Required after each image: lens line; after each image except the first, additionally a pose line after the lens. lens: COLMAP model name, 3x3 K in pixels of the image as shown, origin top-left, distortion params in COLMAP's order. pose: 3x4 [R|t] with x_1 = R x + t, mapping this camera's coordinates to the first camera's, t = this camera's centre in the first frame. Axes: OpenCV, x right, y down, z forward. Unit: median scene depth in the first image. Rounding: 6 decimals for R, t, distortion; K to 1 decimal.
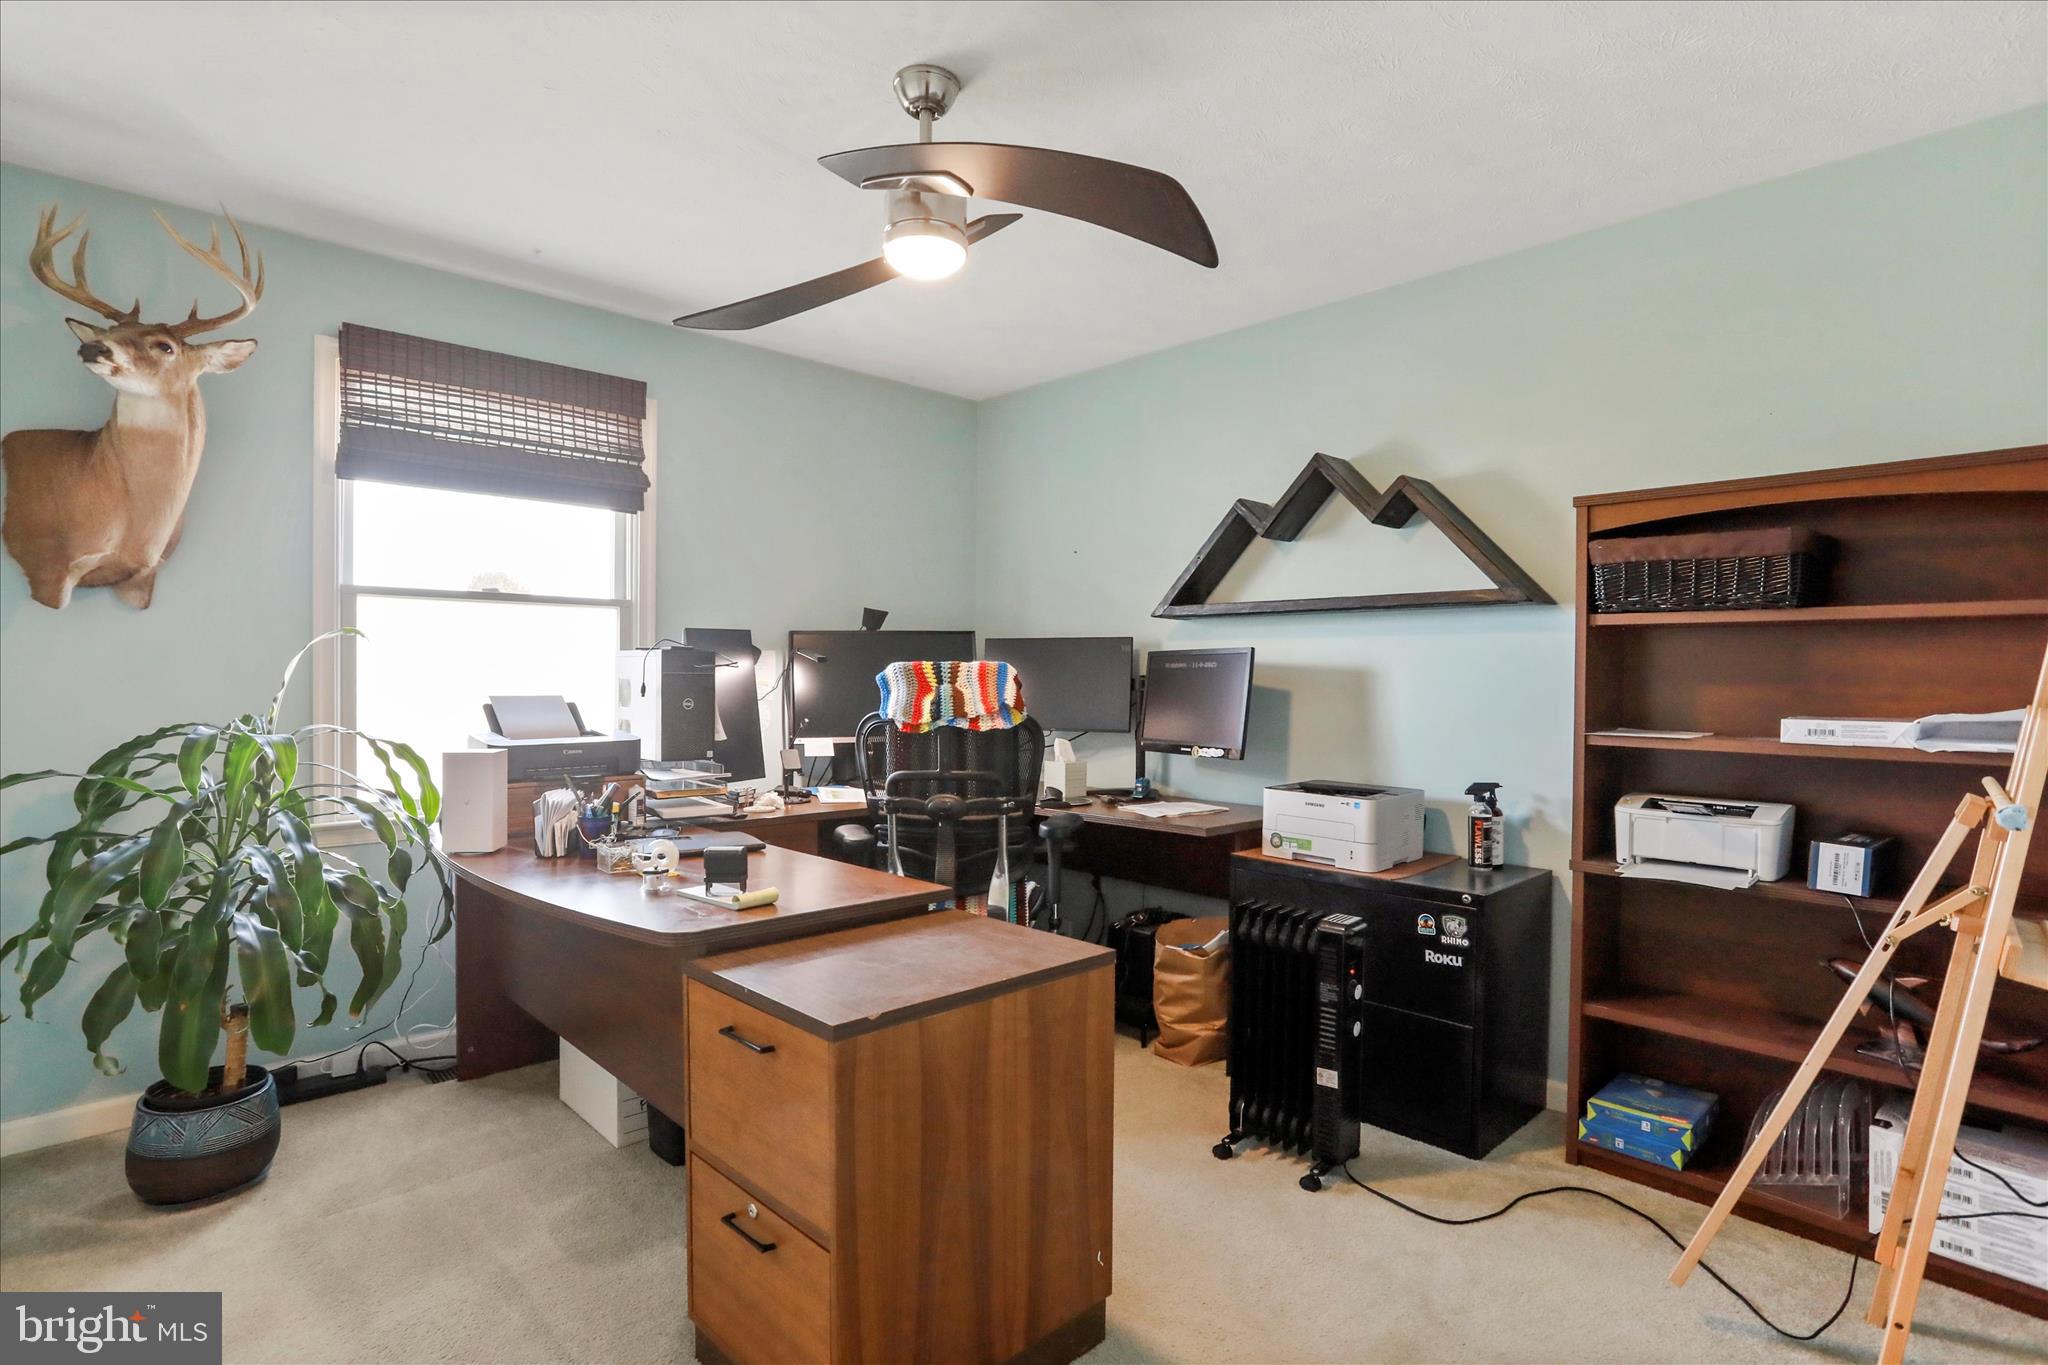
lens RADIAL K [[976.4, 0, 1000.4], [0, 976.4, 671.2], [0, 0, 1]] dist [-0.058182, 0.031452]
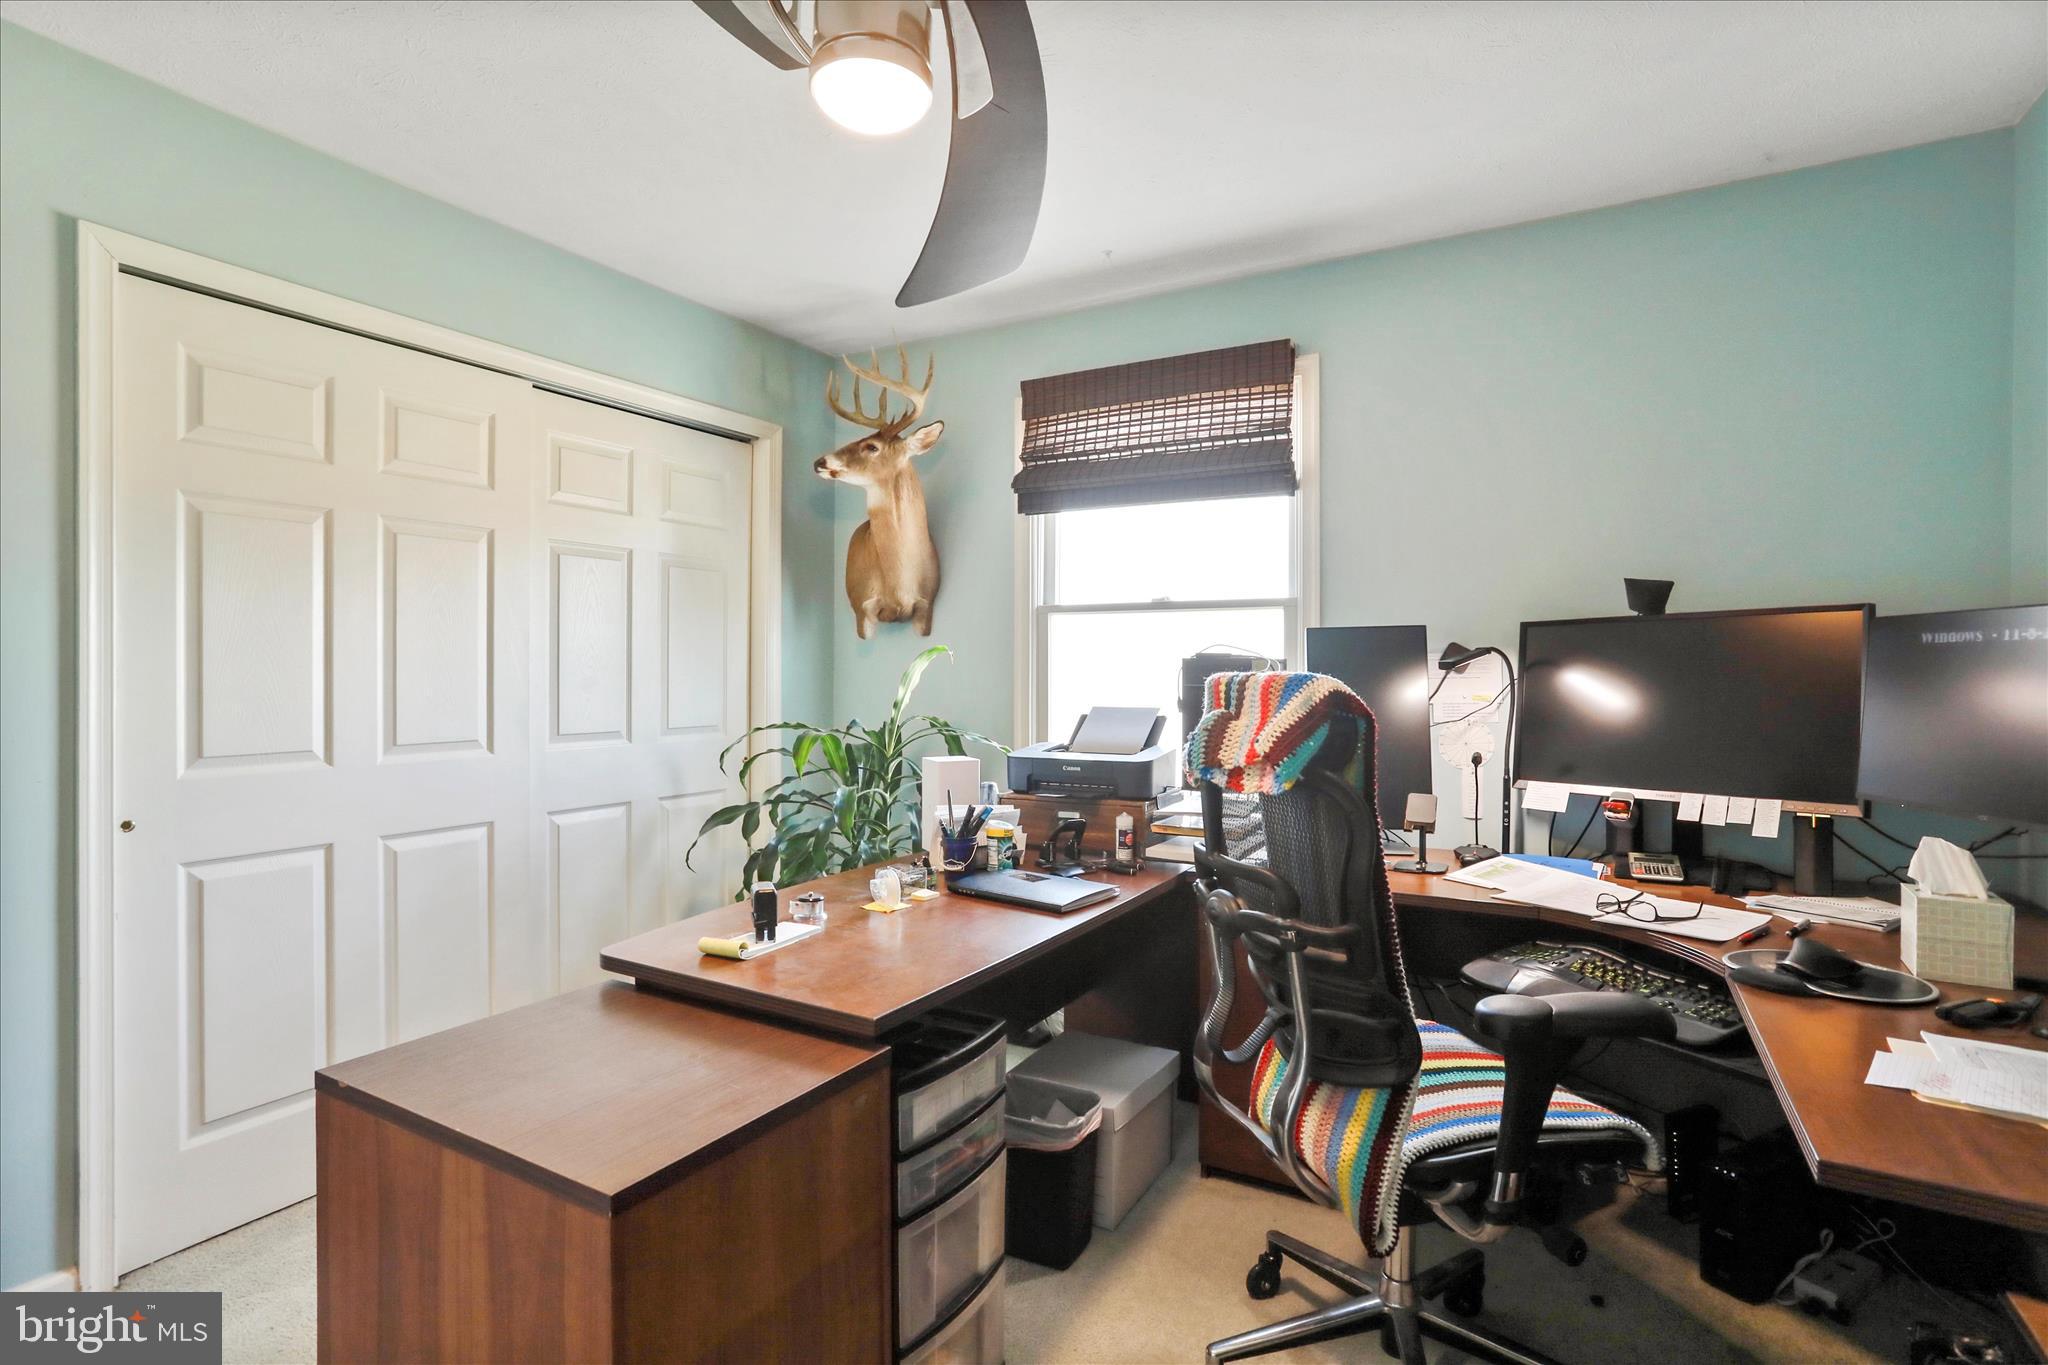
lens RADIAL K [[976.4, 0, 1000.4], [0, 976.4, 671.2], [0, 0, 1]] dist [-0.058182, 0.031452]
pose [[0.336327, -0.005945, -0.941726, 0.380663], [0.006921, 0.999969, -0.003841, -0.008892], [0.941720, -0.005226, 0.336358, 0.537471]]
